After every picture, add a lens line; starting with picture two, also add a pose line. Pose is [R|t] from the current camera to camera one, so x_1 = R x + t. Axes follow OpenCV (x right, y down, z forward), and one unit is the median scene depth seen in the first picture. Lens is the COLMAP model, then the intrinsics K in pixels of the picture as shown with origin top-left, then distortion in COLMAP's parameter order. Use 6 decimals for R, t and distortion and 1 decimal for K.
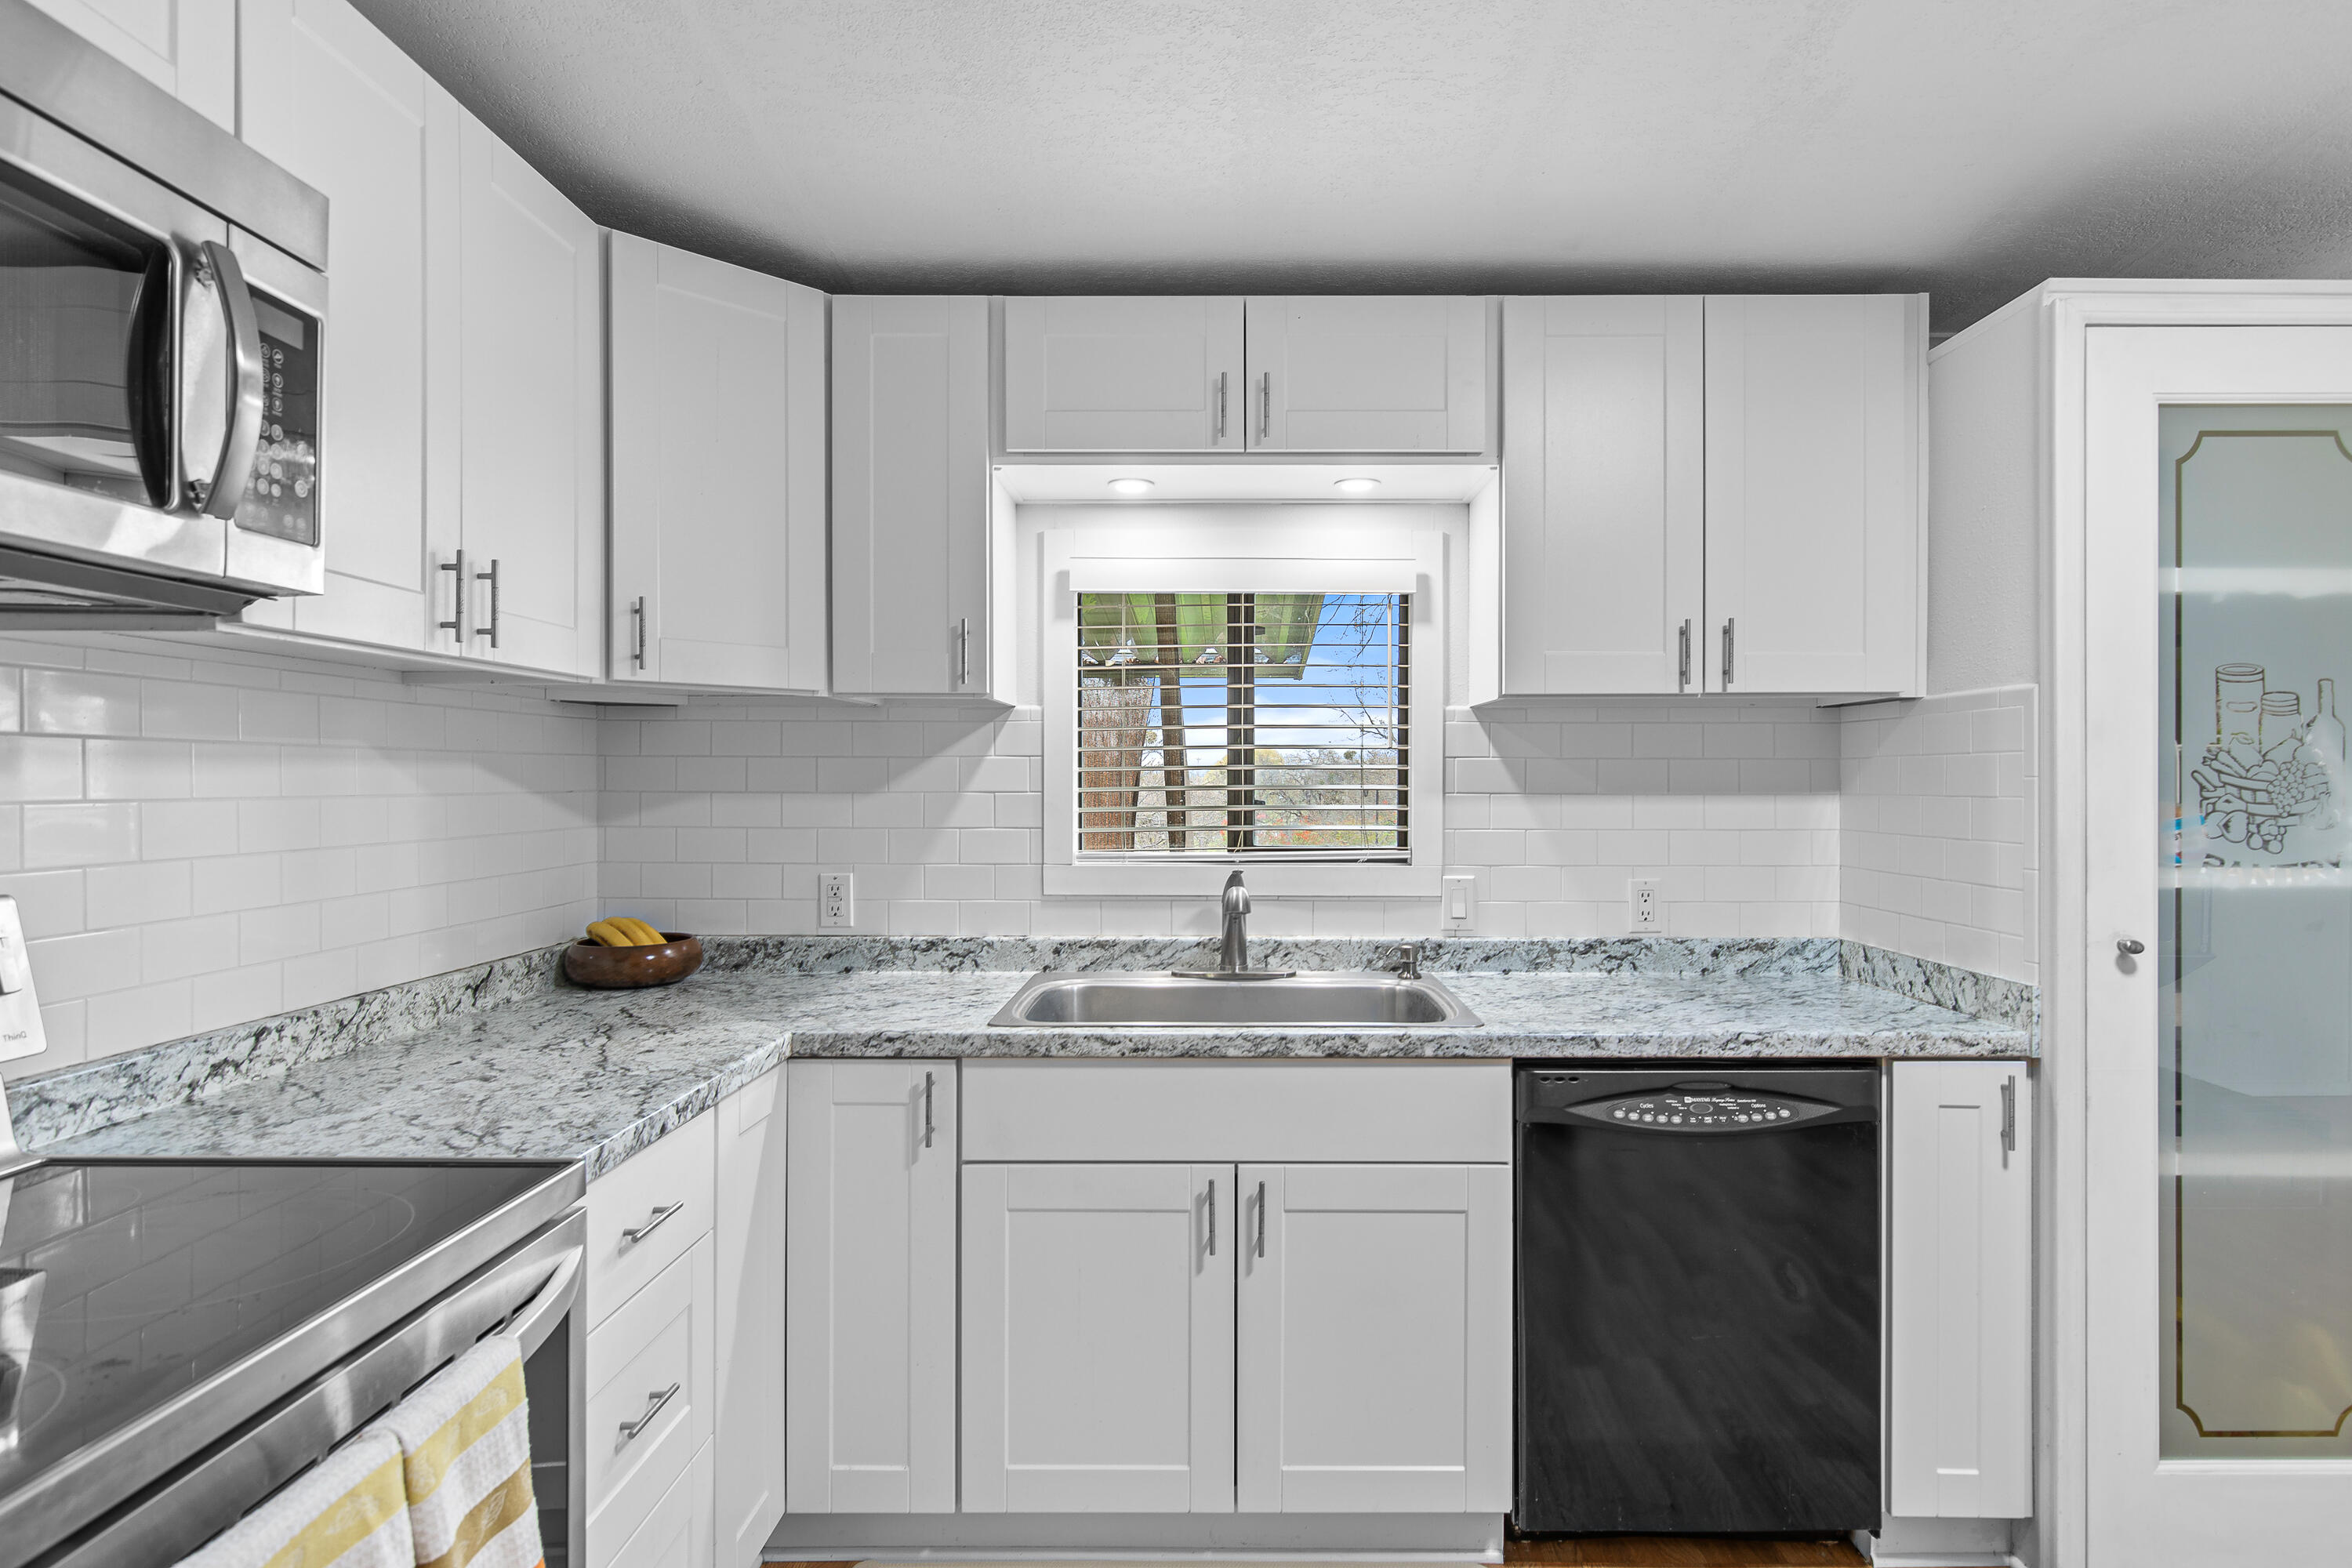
lens RADIAL K [[1240.0, 0, 1220.1], [0, 1240.0, 781.3], [0, 0, 1]] dist [0.003922, -0.003210]
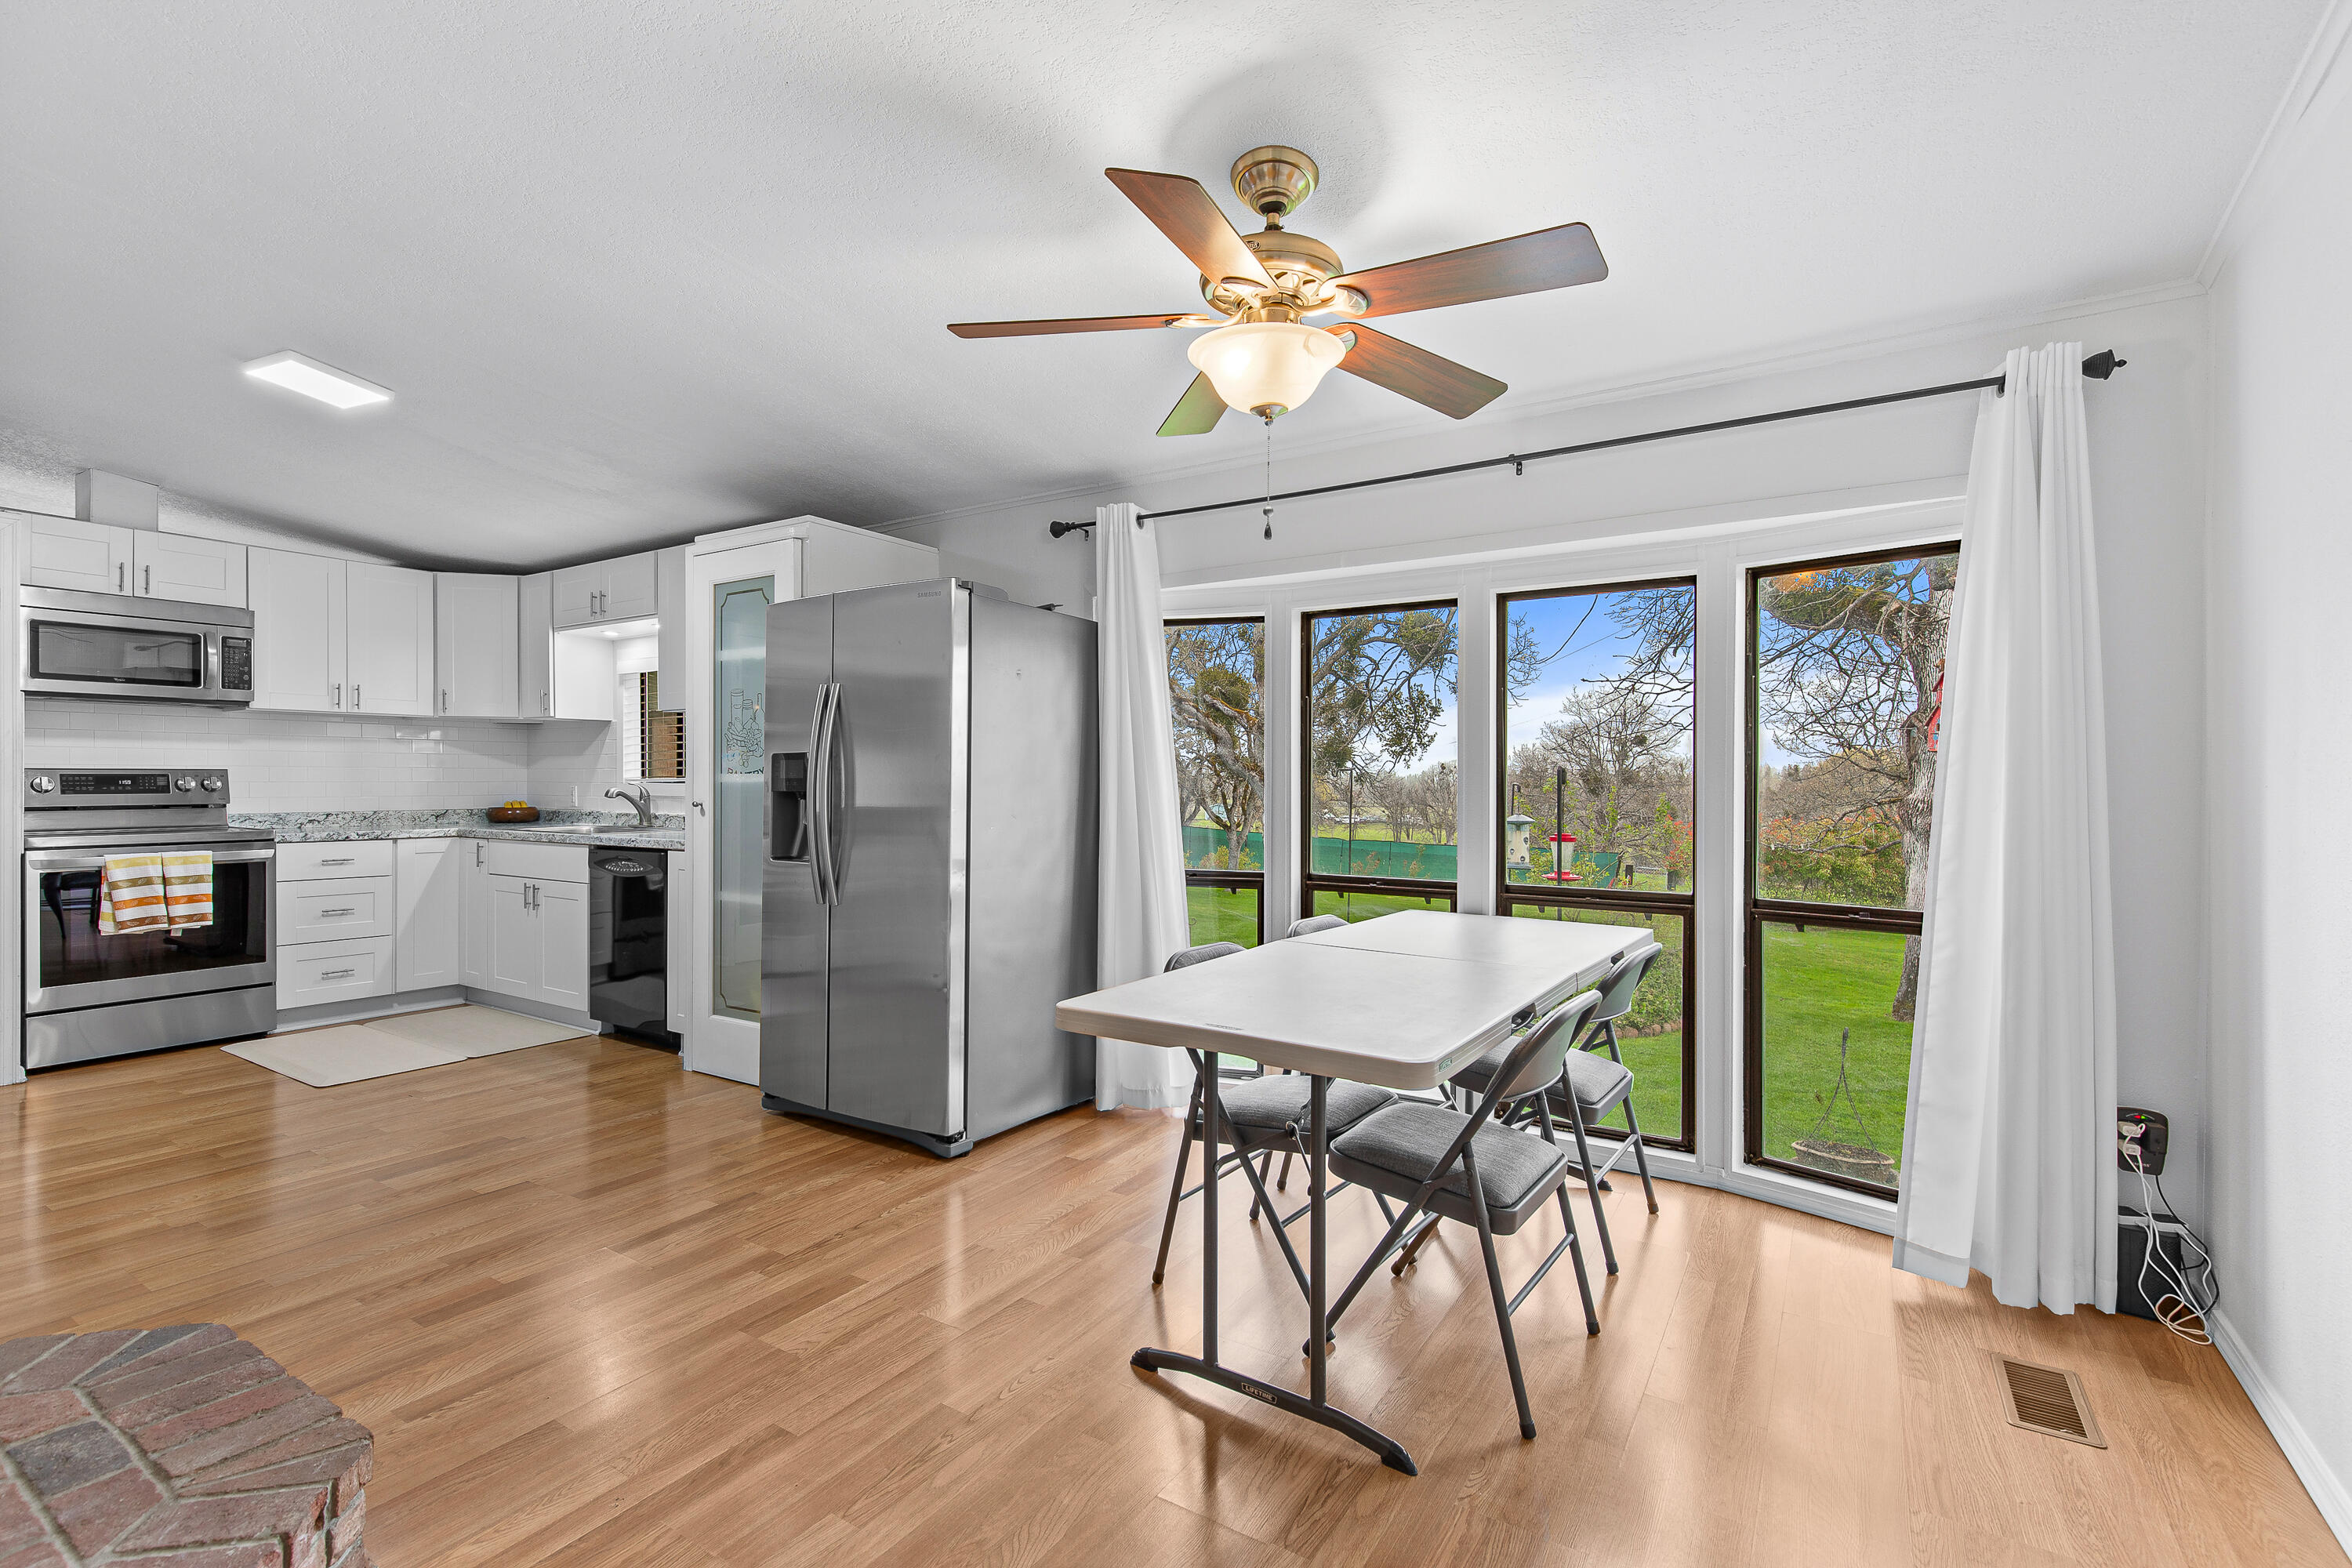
lens RADIAL K [[1064.8, 0, 1183.9], [0, 1064.8, 788.4], [0, 0, 1]] dist [0.008746, -0.000258]
pose [[0.840970, 0.005562, -0.541053, 2.519227], [-0.003165, 0.999981, 0.005362, 0.079349], [0.541072, -0.002797, 0.840971, -0.253337]]
